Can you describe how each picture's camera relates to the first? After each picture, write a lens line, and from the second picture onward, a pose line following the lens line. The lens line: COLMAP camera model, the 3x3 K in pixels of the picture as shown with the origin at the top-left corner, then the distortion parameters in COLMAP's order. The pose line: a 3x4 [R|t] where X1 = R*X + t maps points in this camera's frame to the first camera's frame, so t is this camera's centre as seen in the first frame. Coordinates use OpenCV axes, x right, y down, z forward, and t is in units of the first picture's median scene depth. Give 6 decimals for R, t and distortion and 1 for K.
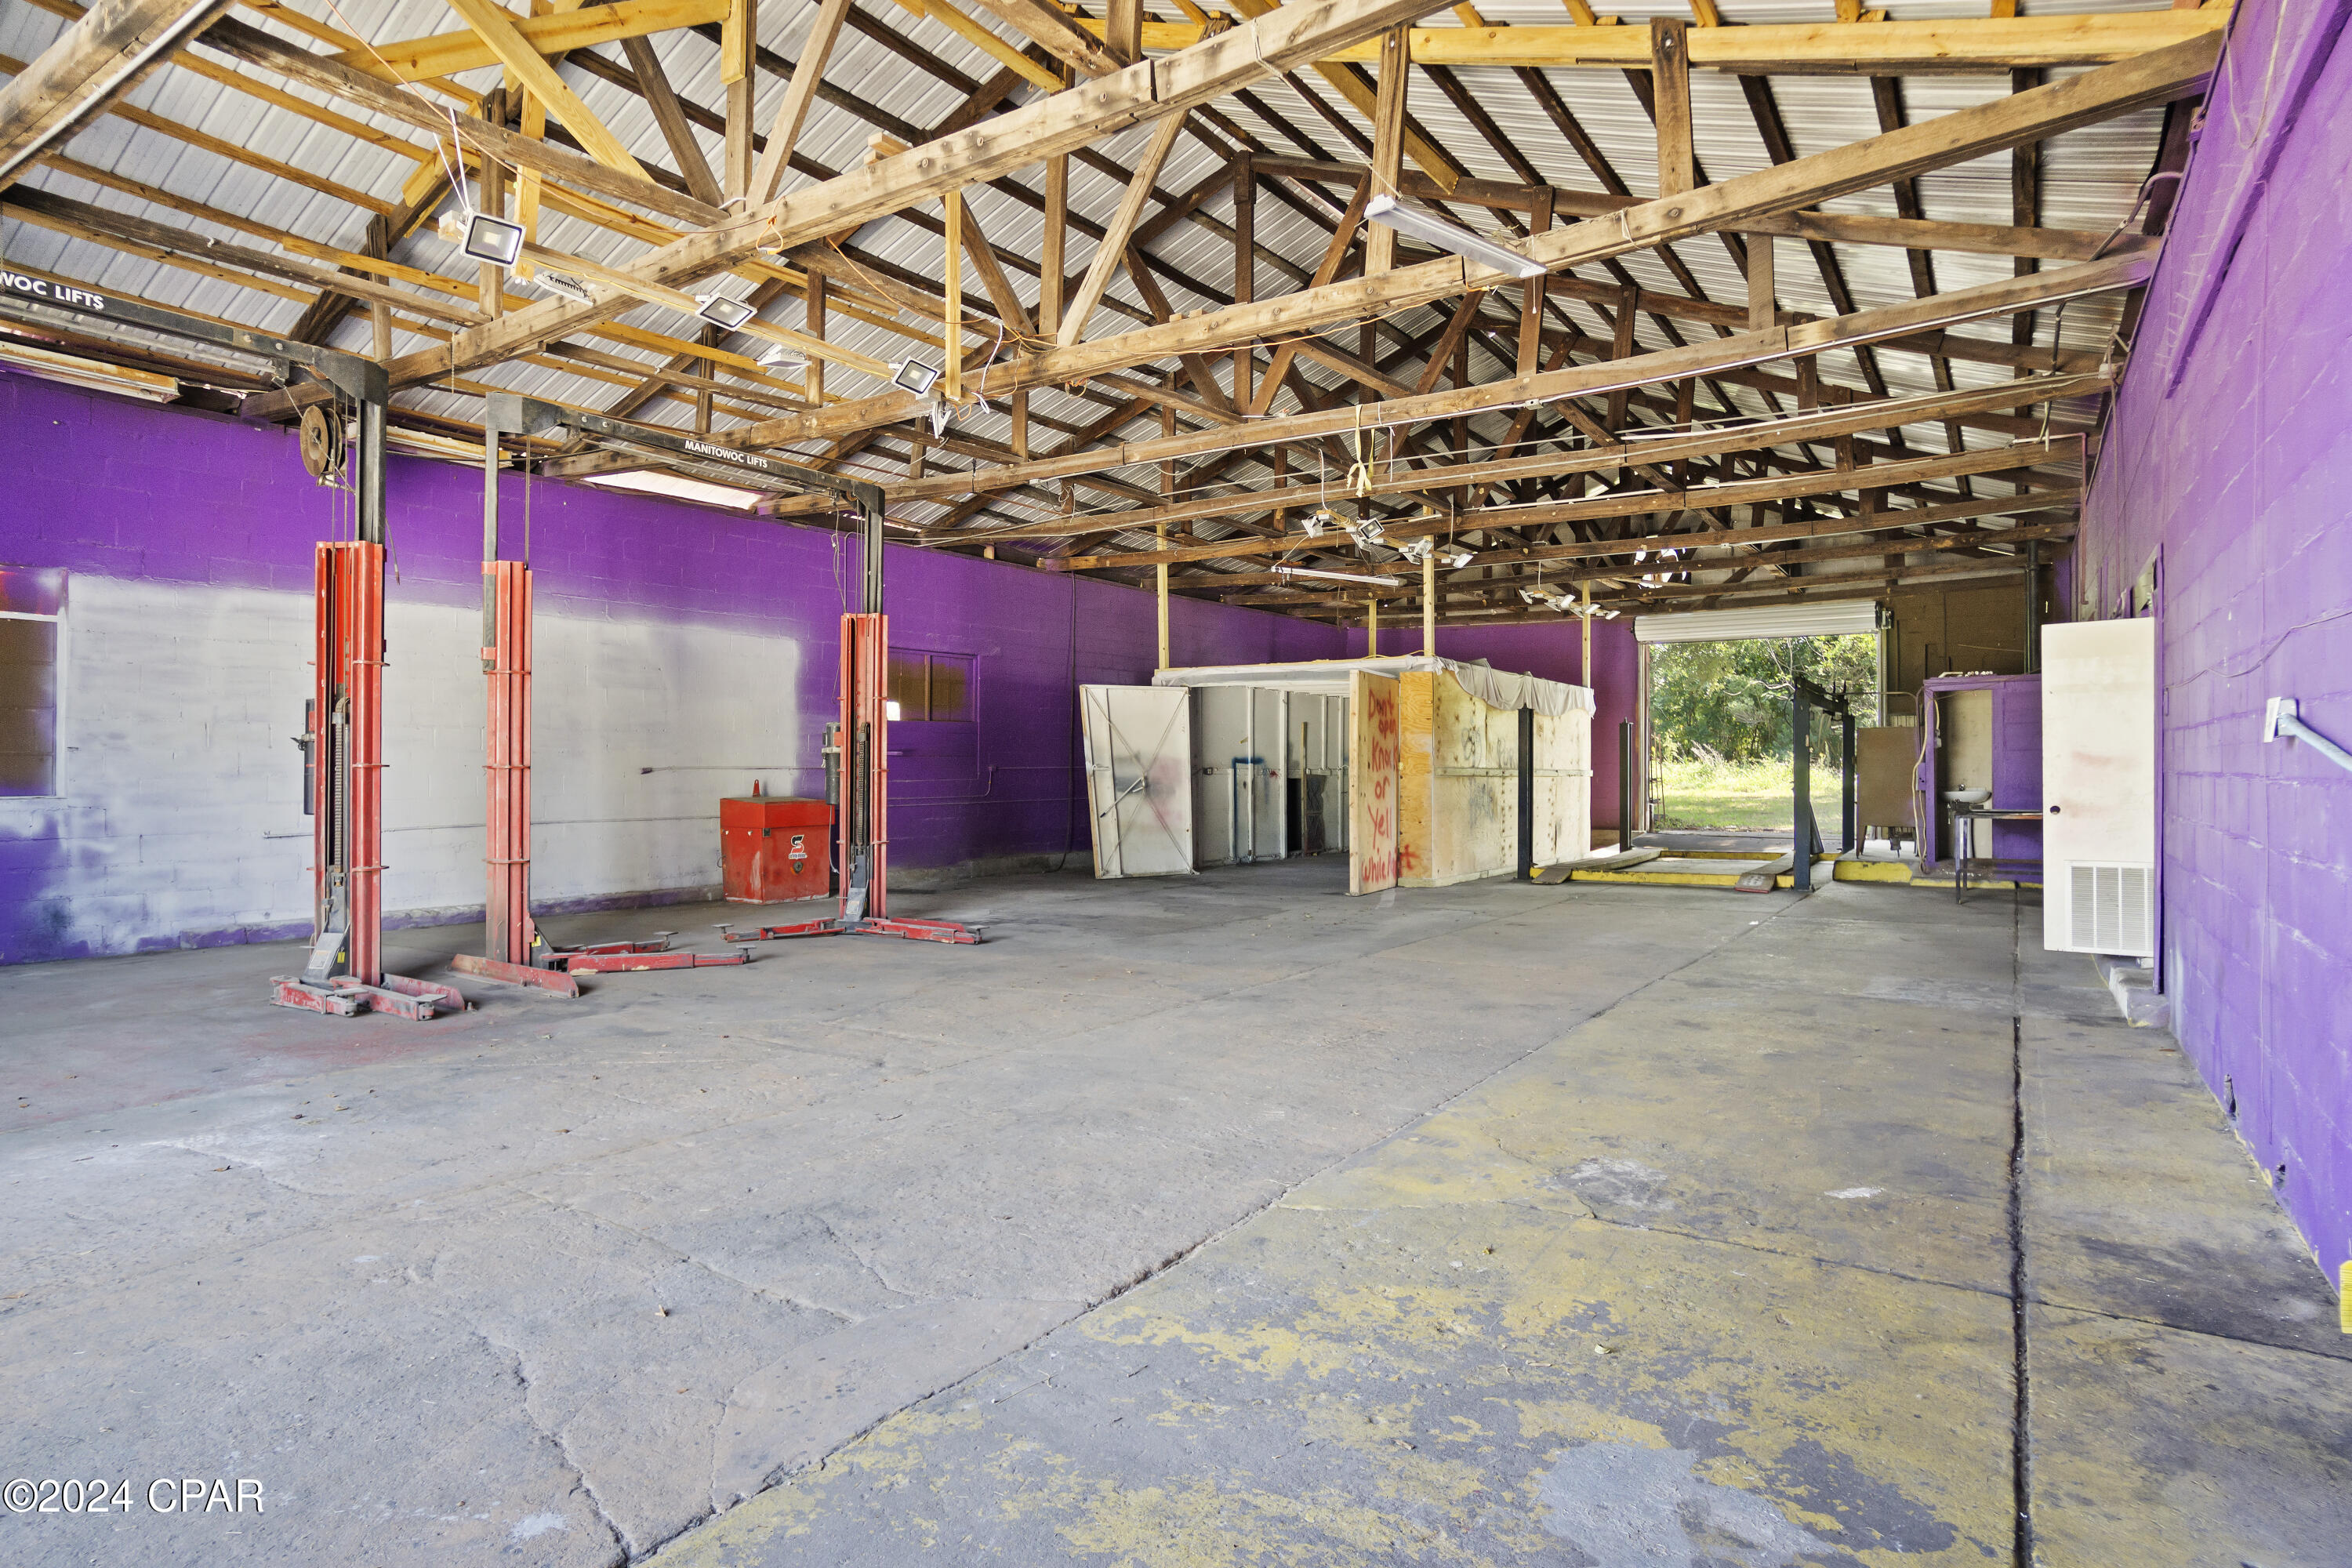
lens RADIAL K [[1297.5, 0, 1178.6], [0, 1297.5, 759.1], [0, 0, 1]] dist [-0.061507, 0.043192]
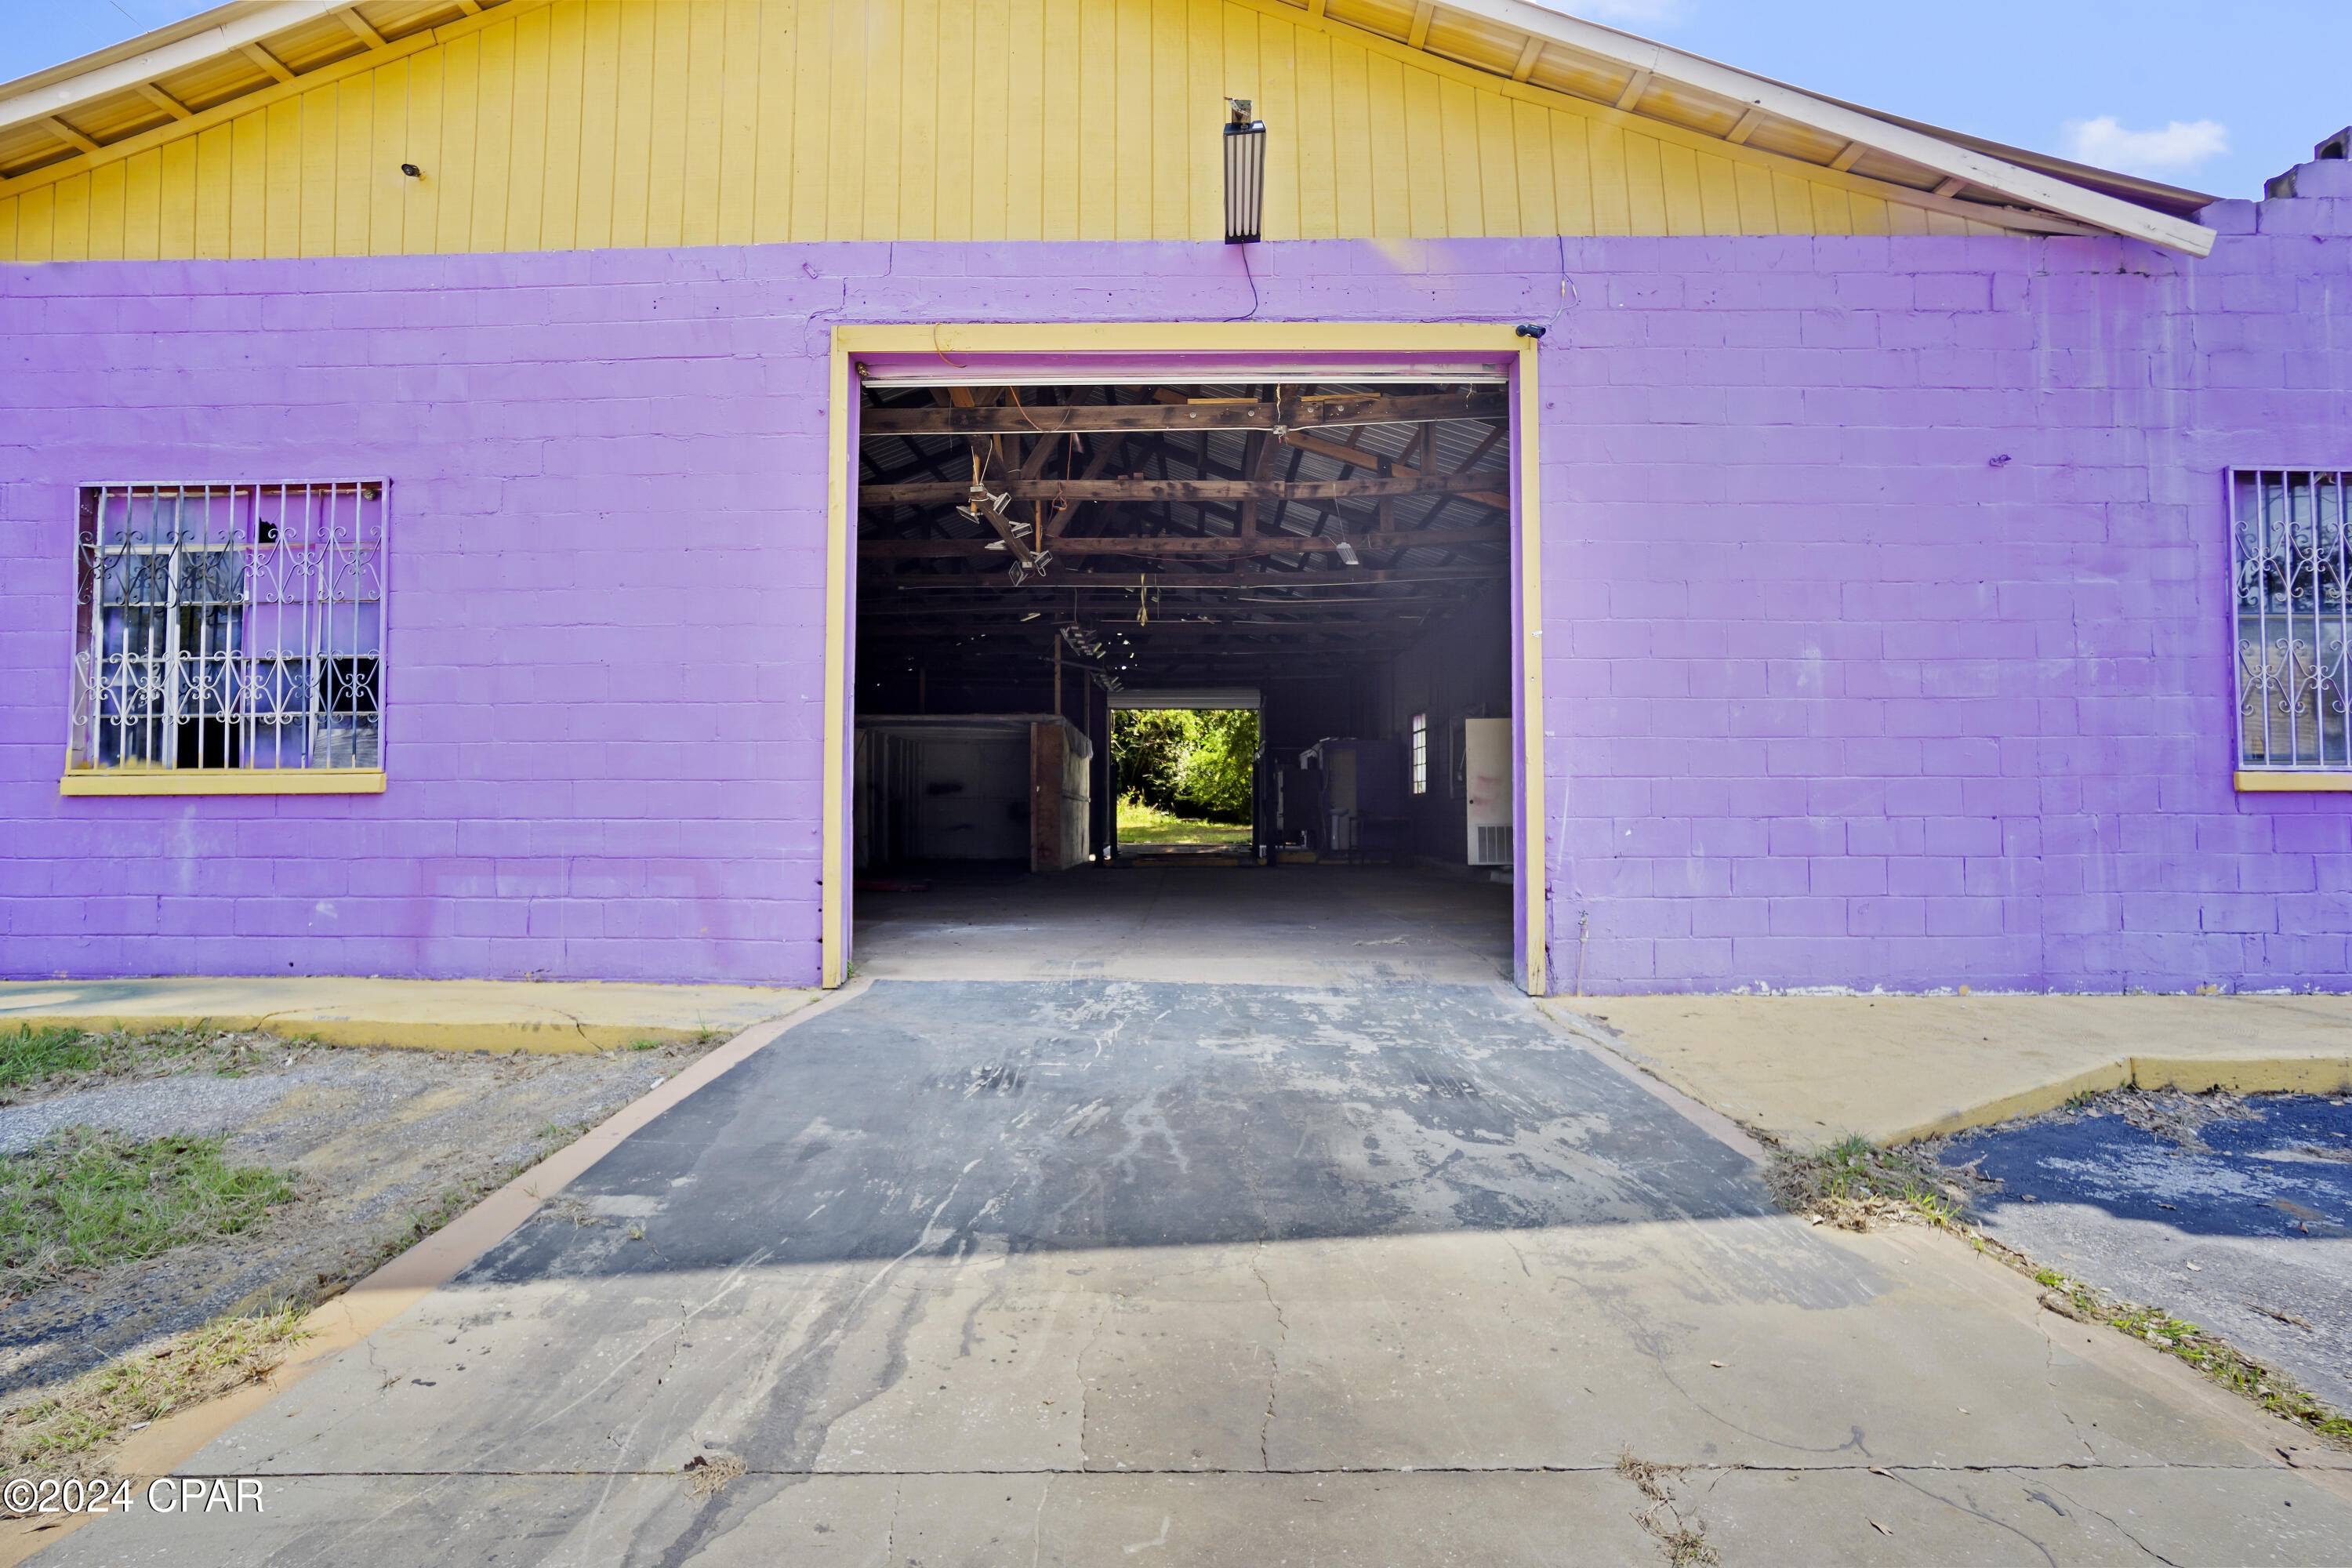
lens RADIAL K [[1282.6, 0, 1176.0], [0, 1282.6, 784.0], [0, 0, 1]] dist [-0.058896, 0.041149]
pose [[0.842445, 0.016614, 0.538526, -0.540557], [-0.006604, 0.999768, -0.020513, 0.032229], [-0.538742, 0.013725, 0.842359, -0.343849]]
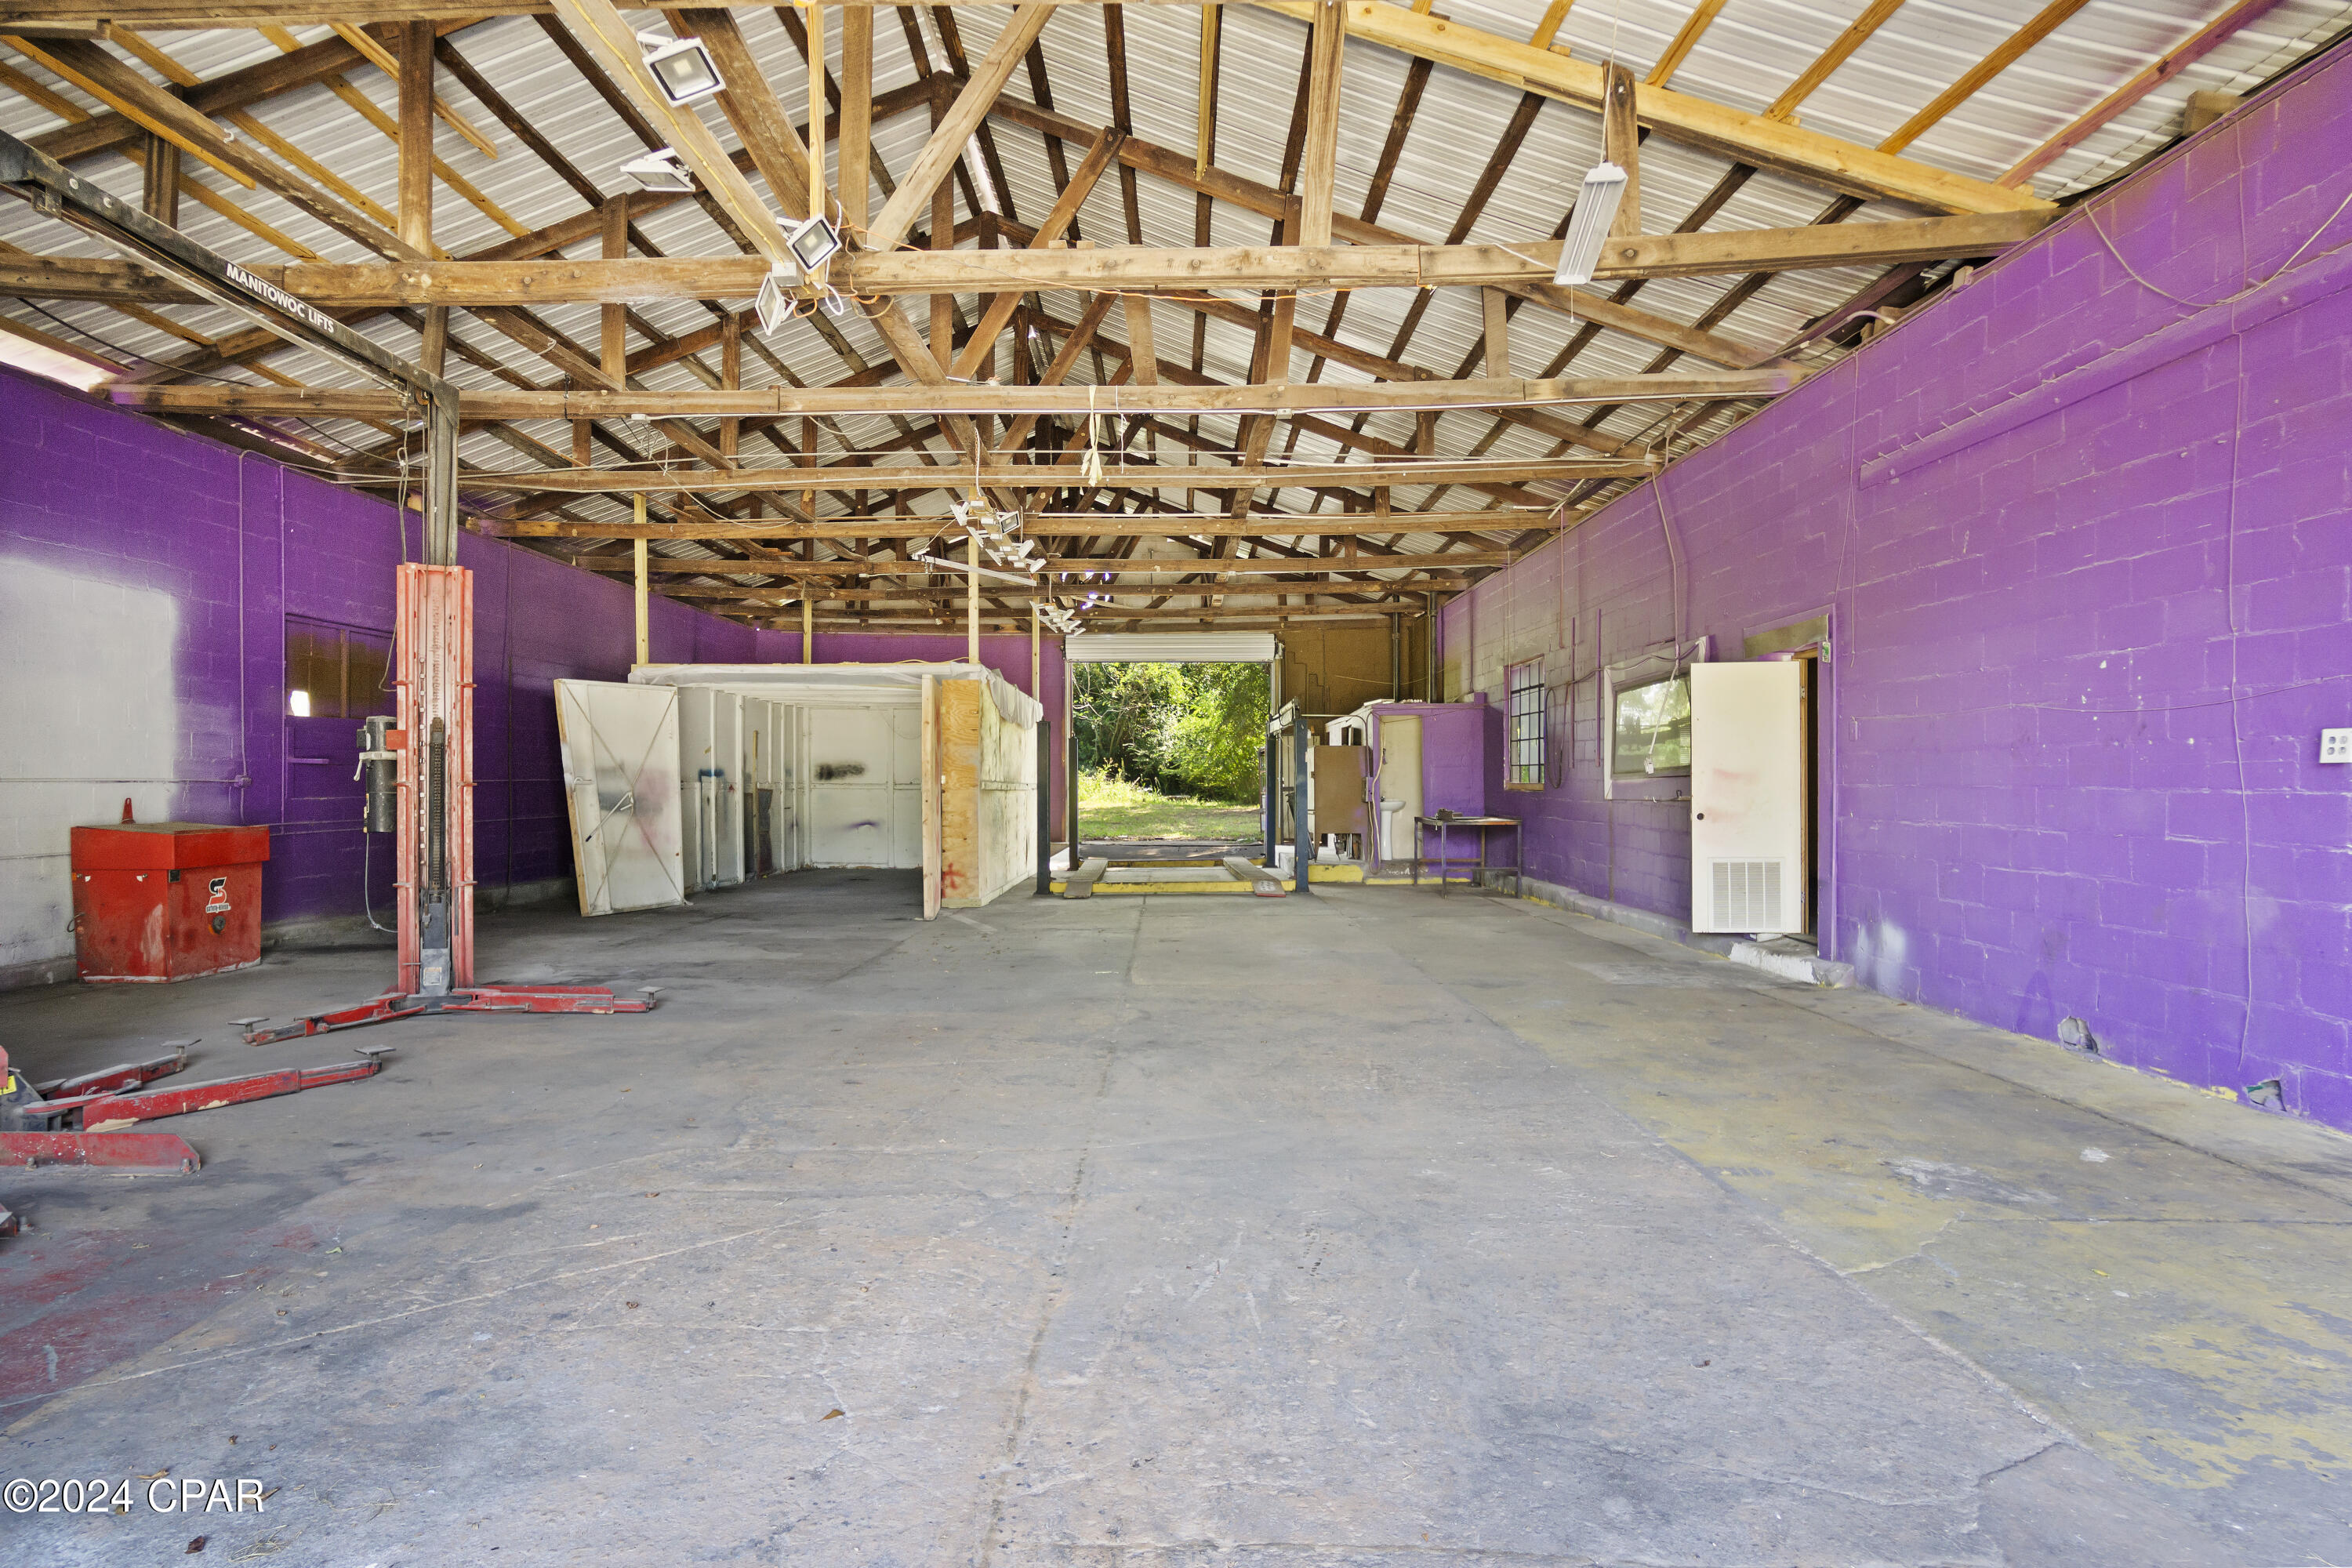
lens RADIAL K [[1282.6, 0, 1176.0], [0, 1282.6, 784.0], [0, 0, 1]] dist [-0.058896, 0.041149]
pose [[0.836581, -0.000285, 0.547844, -0.222150], [-0.004449, 0.999963, 0.007314, 0.001315], [-0.547826, -0.008557, 0.836549, 0.148805]]
